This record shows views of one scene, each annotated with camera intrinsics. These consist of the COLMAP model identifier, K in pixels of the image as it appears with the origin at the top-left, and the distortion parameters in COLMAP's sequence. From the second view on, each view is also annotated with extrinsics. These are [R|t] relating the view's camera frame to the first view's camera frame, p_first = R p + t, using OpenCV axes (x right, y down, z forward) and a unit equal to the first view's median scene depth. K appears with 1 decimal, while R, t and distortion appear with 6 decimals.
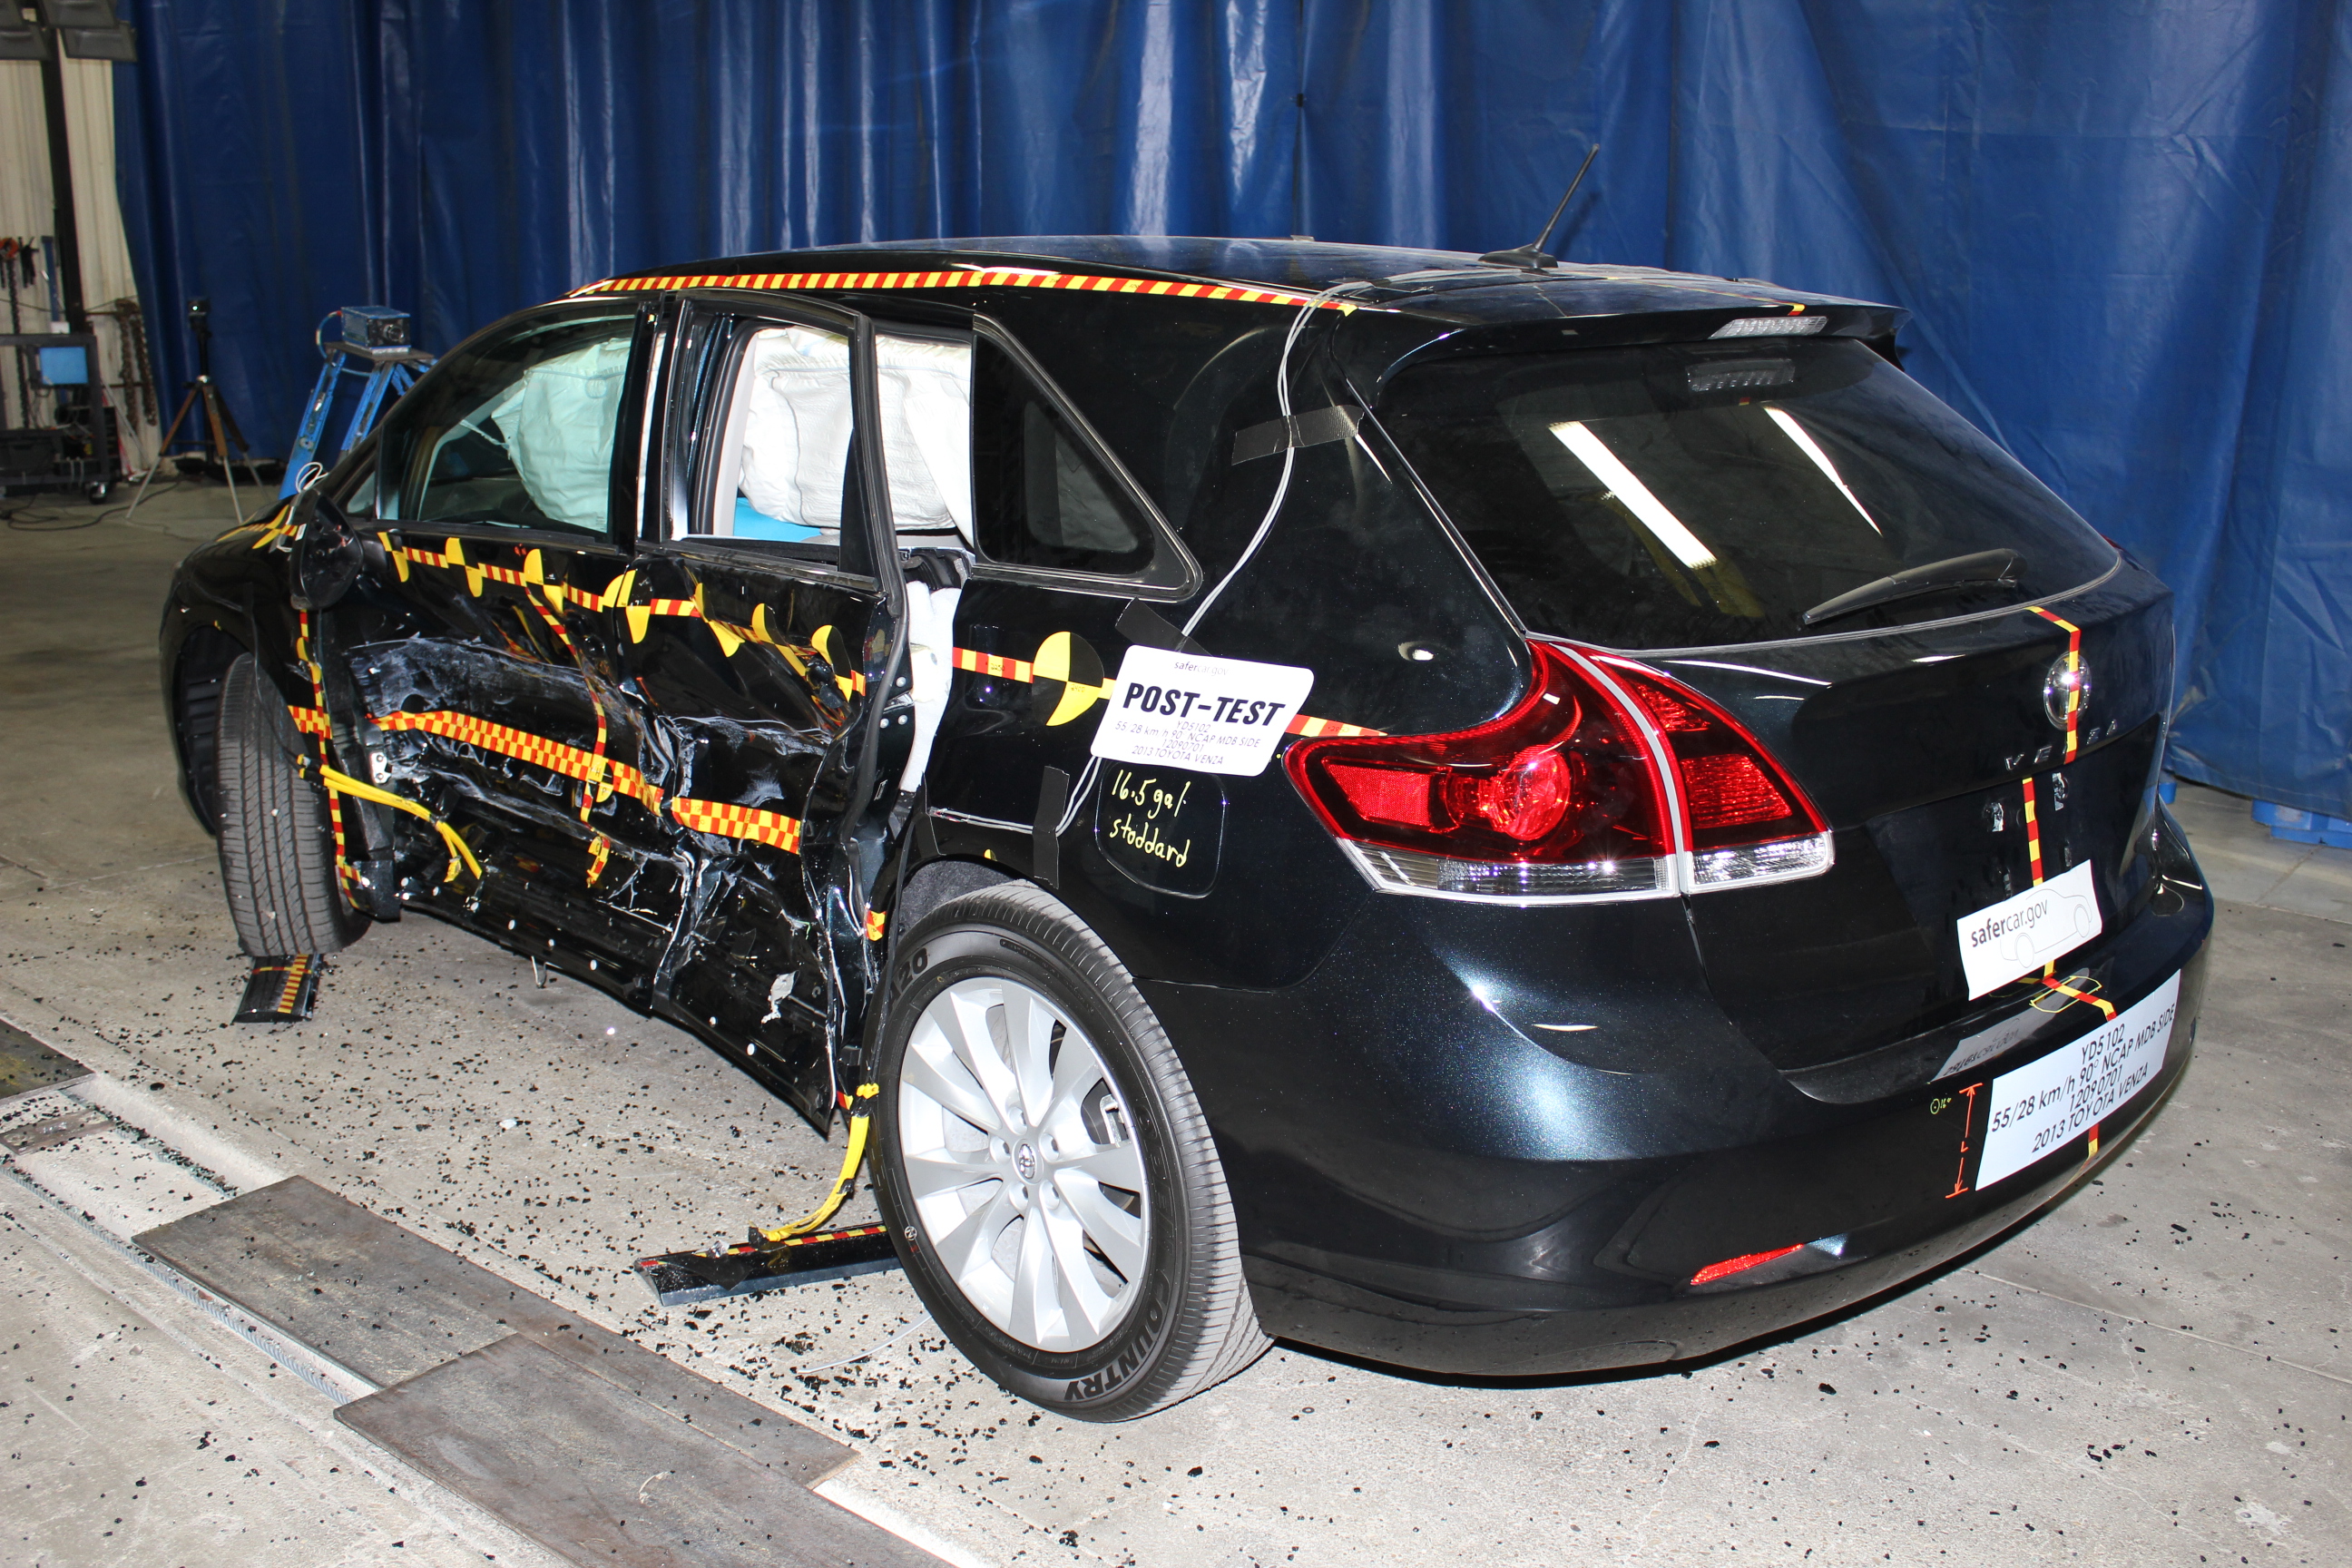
lens RADIAL K [[2159.8, 0, 1170.9], [0, 2159.8, 808.3], [0, 0, 1]] dist [-0.161461, 0.146836]
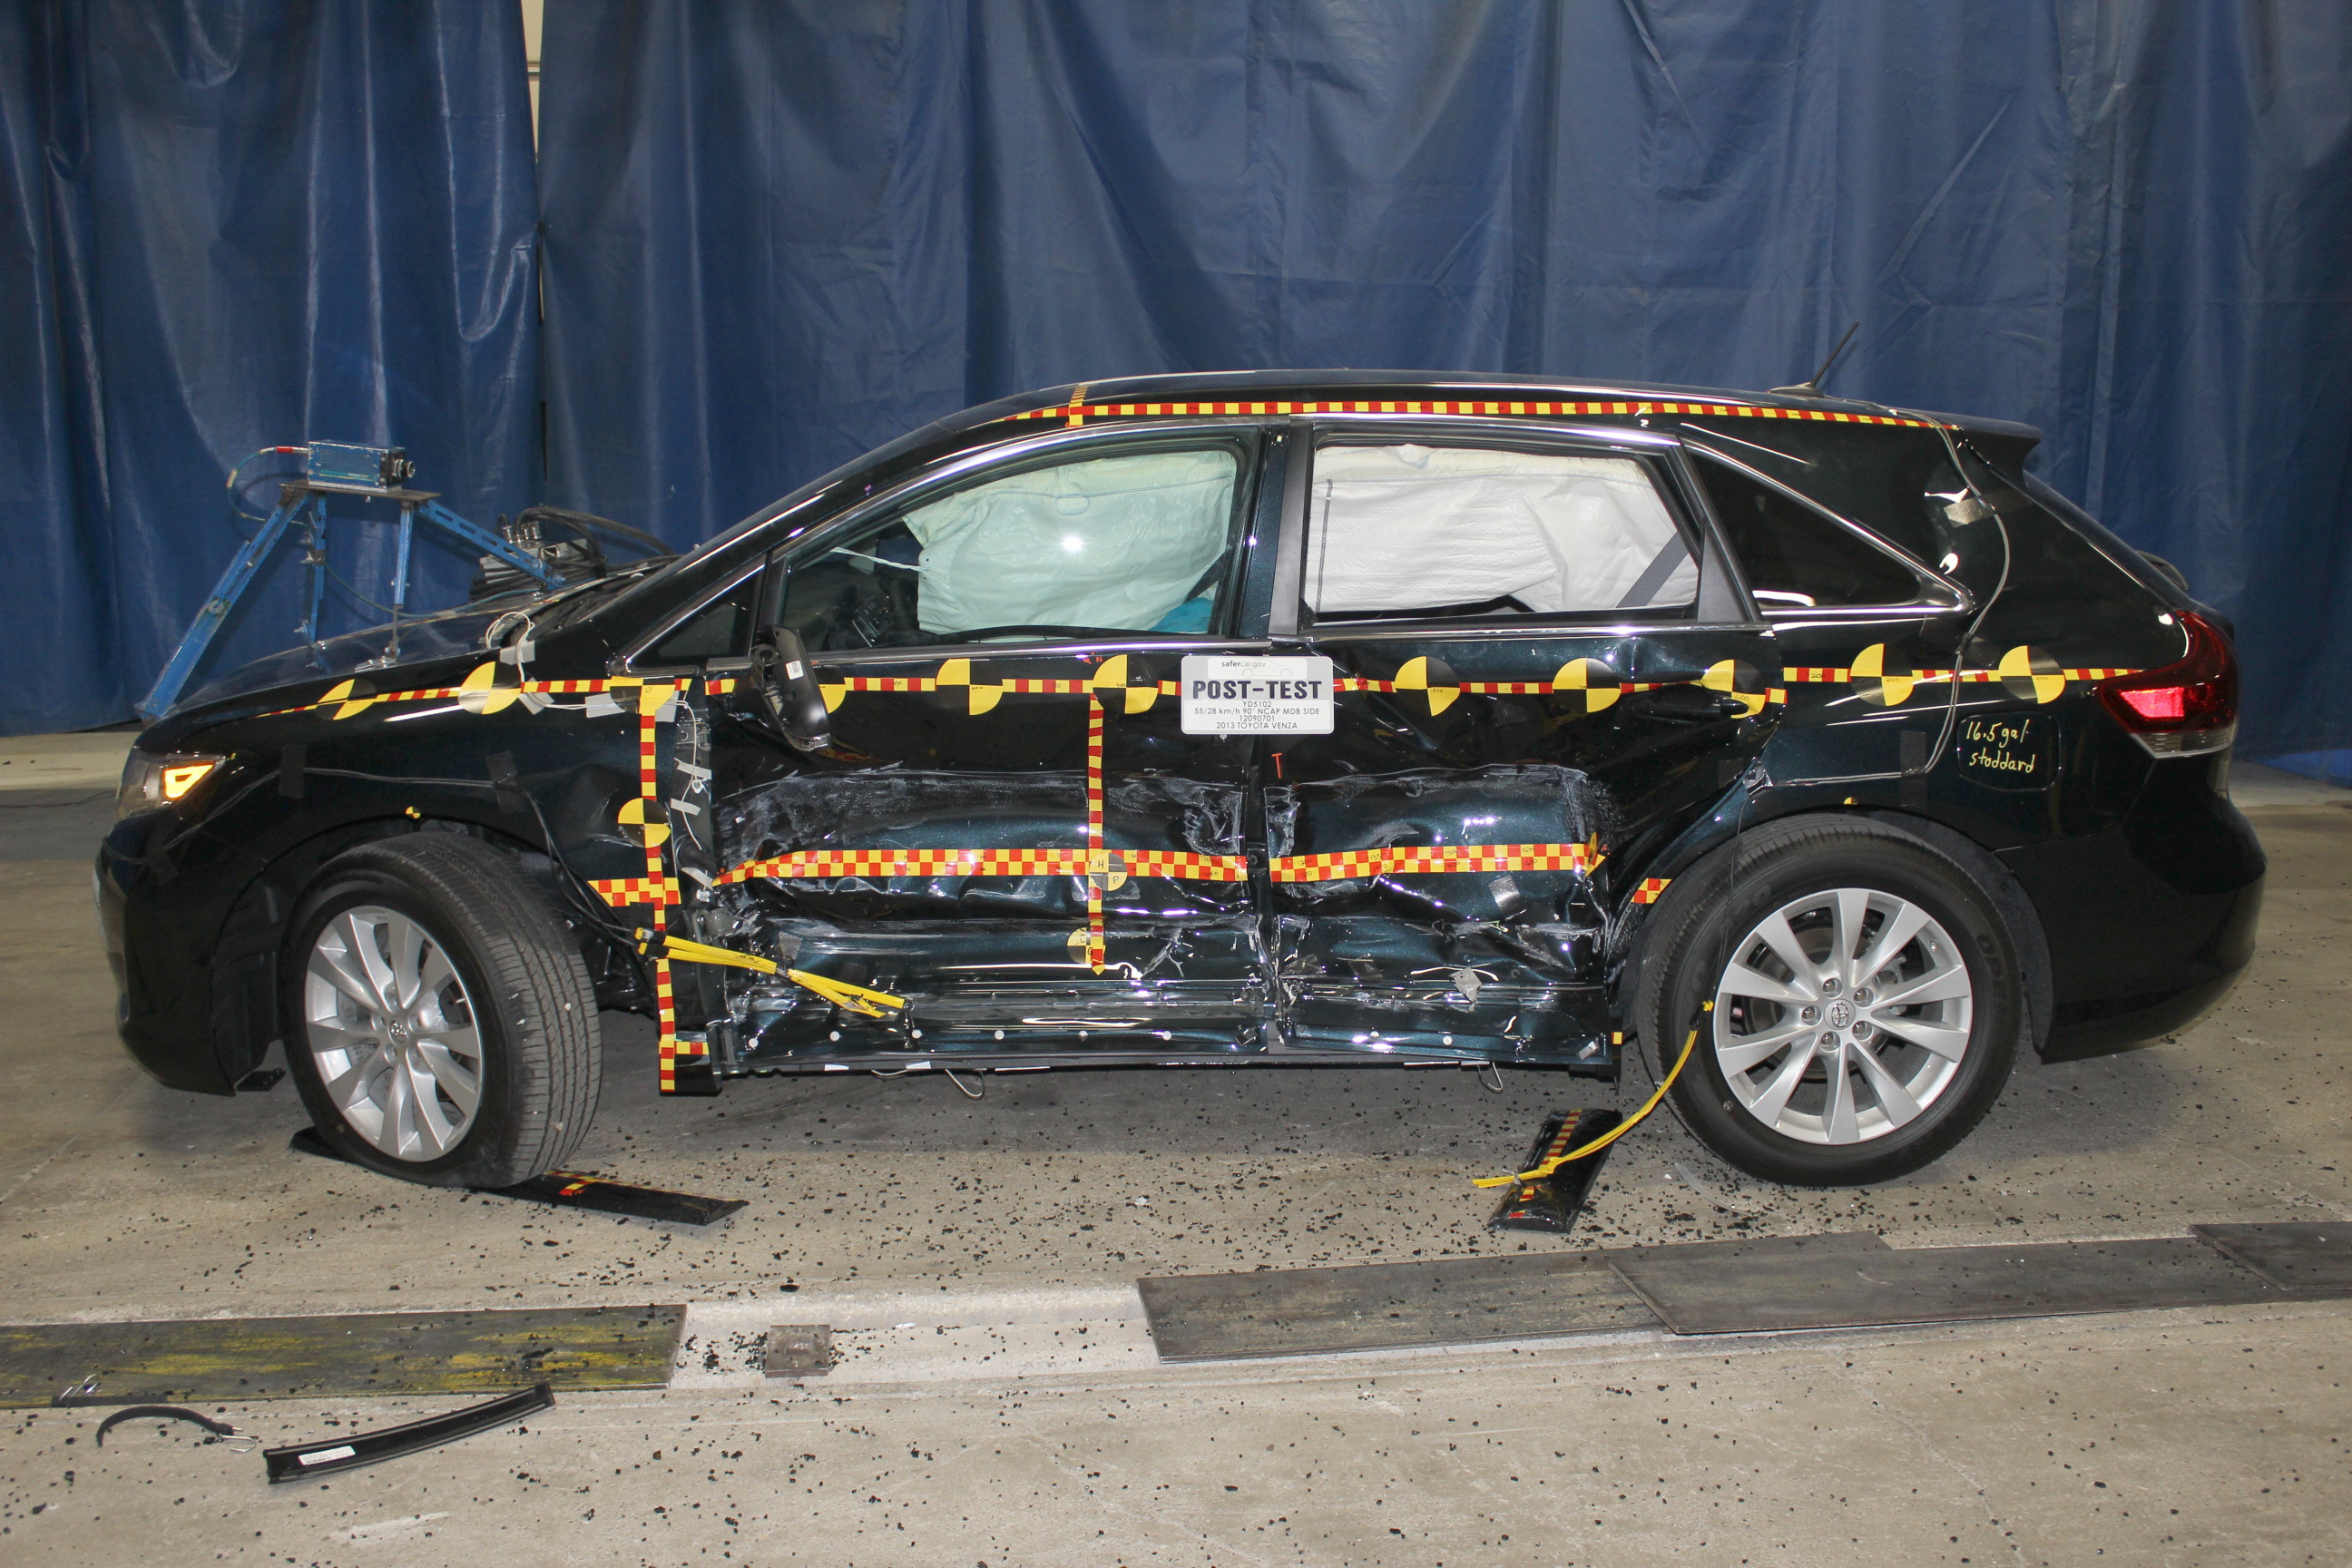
lens RADIAL K [[2159.8, 0, 1170.9], [0, 2159.8, 808.3], [0, 0, 1]] dist [-0.161461, 0.146836]
pose [[0.686189, -0.145726, 0.712677, -0.973411], [0.179451, 0.983360, 0.028293, -0.066198], [-0.704941, 0.108477, 0.700921, 0.210931]]
